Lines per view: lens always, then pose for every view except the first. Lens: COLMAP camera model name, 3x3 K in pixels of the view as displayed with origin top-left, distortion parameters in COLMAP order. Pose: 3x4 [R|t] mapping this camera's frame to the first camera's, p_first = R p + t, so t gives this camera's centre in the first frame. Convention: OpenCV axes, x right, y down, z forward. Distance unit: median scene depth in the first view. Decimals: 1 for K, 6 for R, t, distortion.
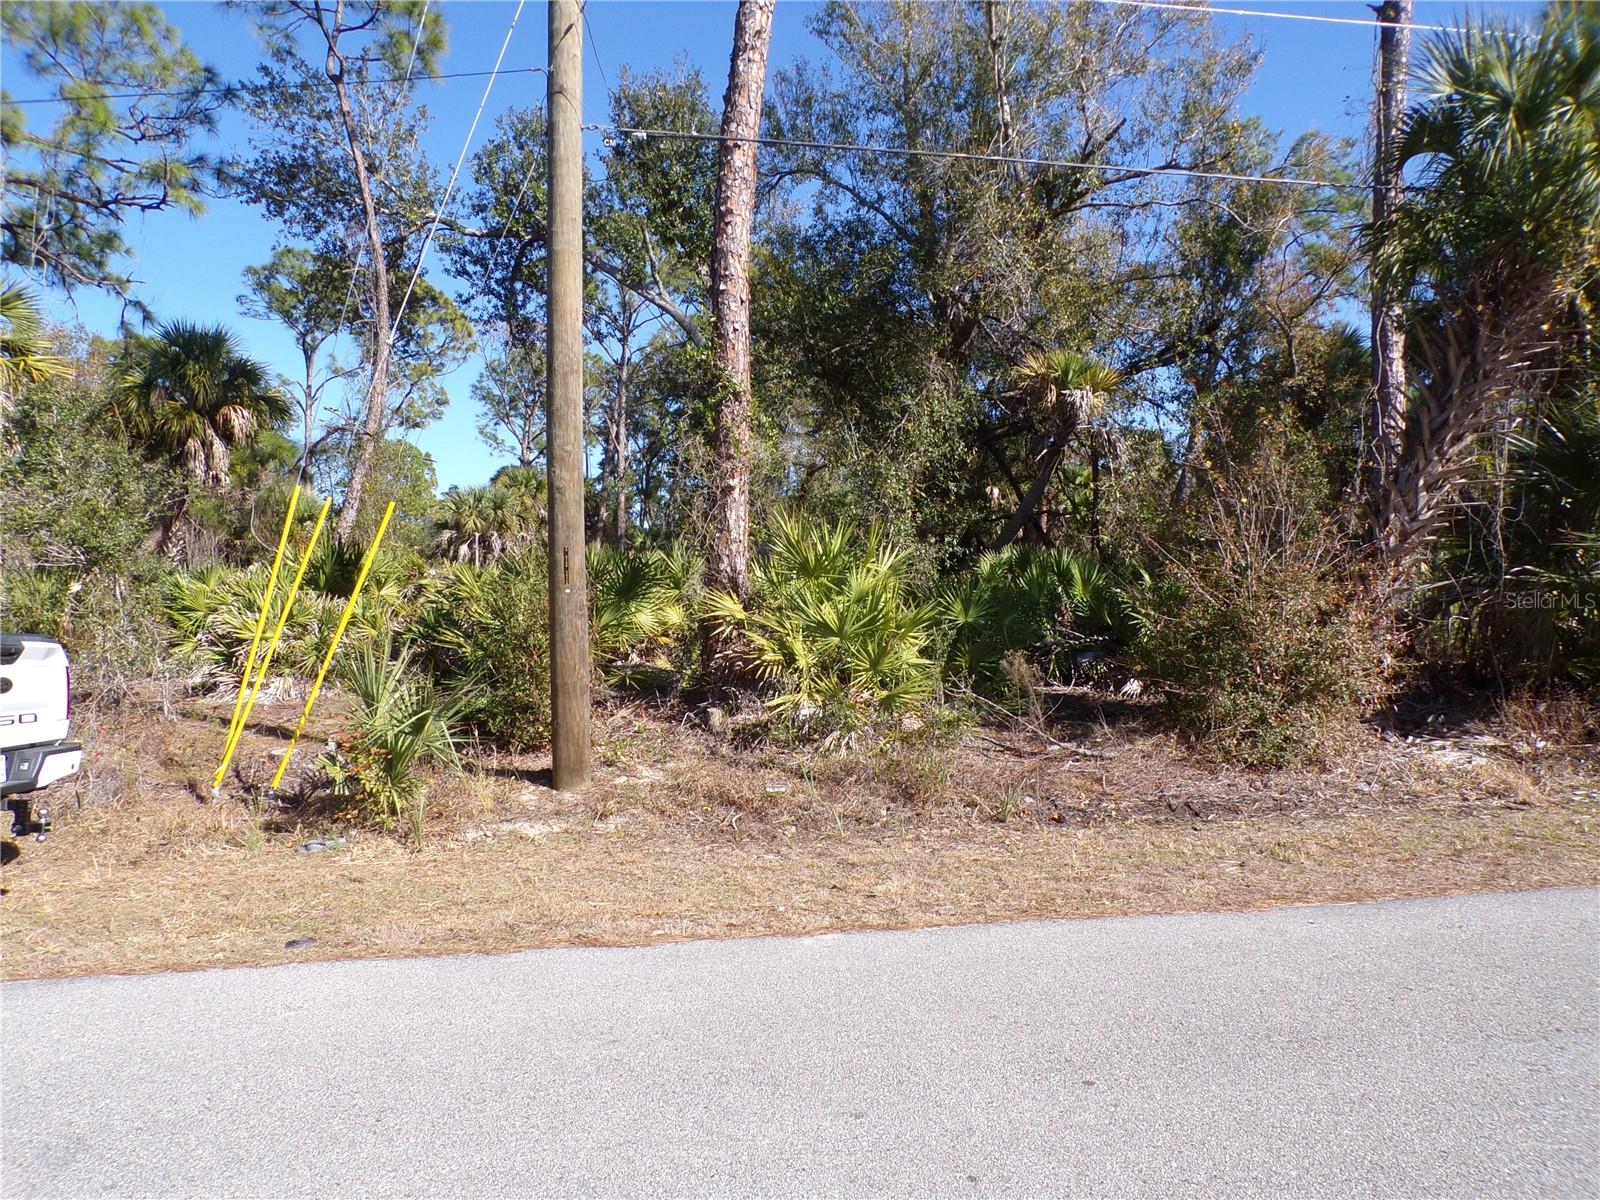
lens RADIAL K [[1075.9, 0, 797.1], [0, 1075.9, 604.3], [0, 0, 1]] dist [-0.032476, 0.035962]
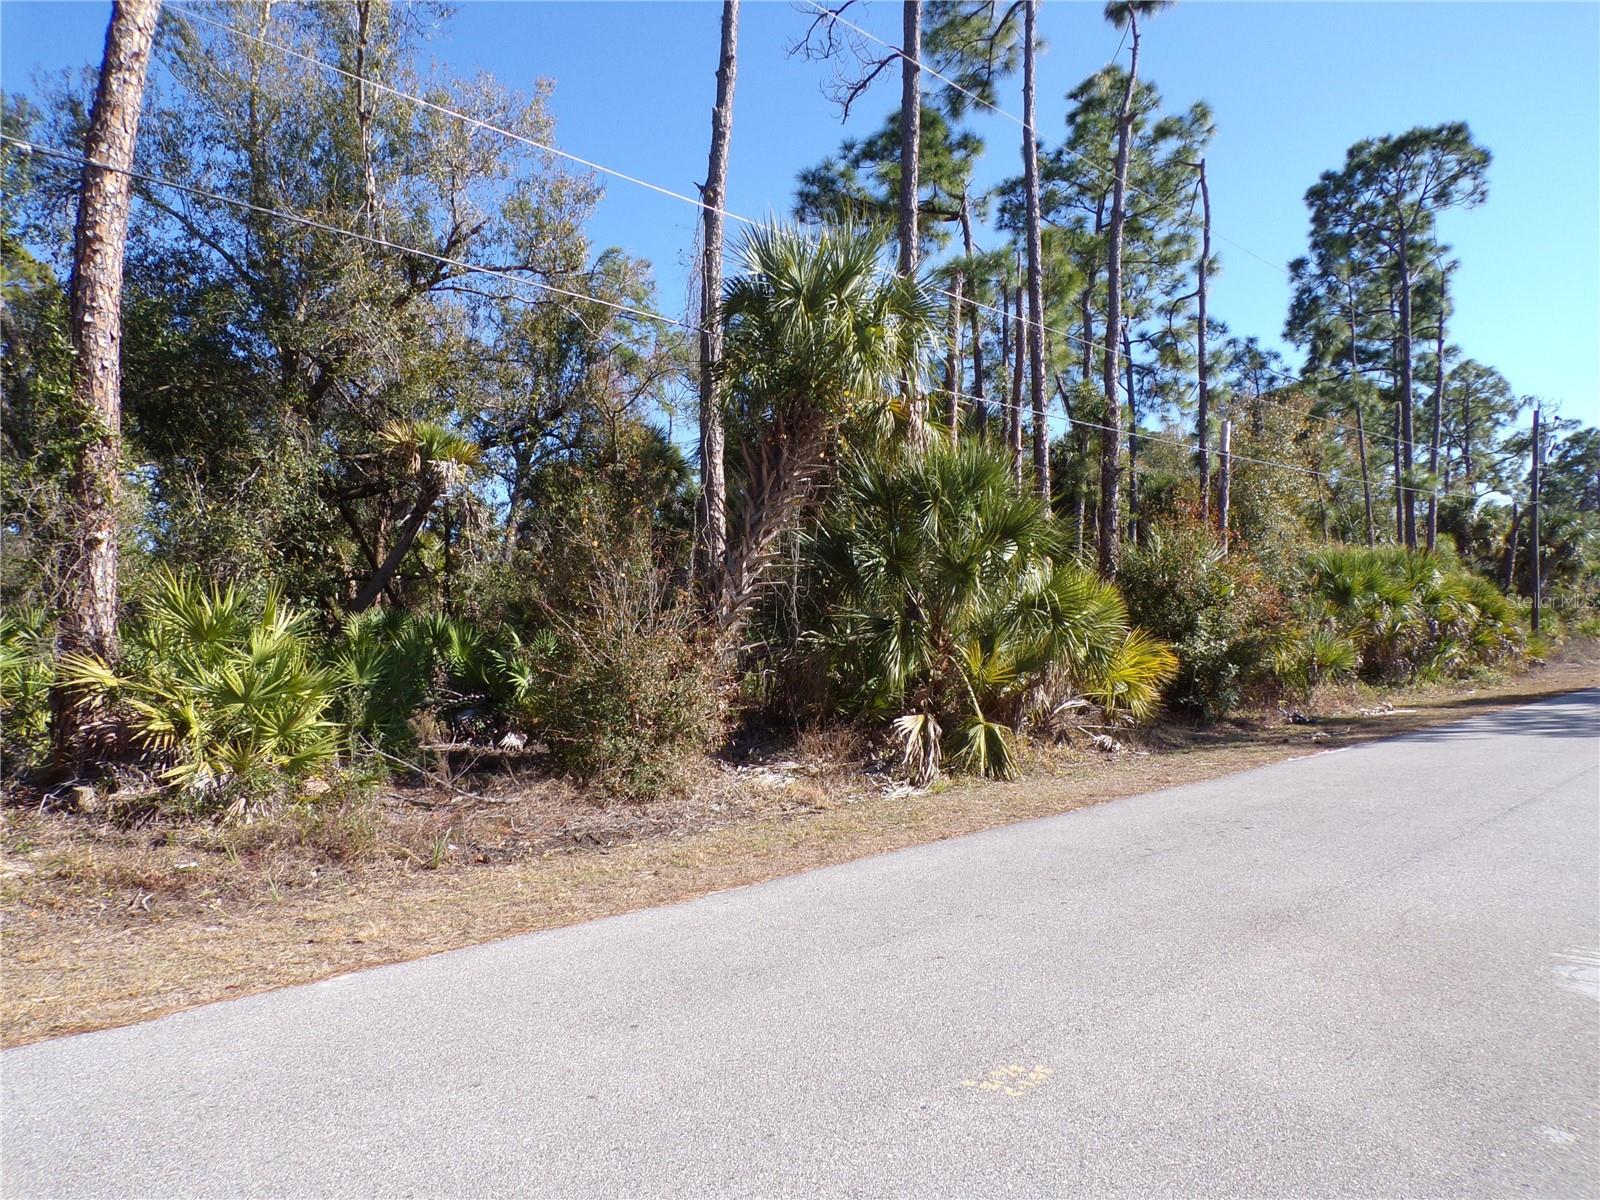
lens RADIAL K [[1075.9, 0, 797.1], [0, 1075.9, 604.3], [0, 0, 1]] dist [-0.032476, 0.035962]
pose [[0.808272, 0.018304, 0.588525, -0.113222], [0.015451, 0.998513, -0.052275, 0.000775], [-0.588607, 0.051346, 0.806787, -0.066985]]
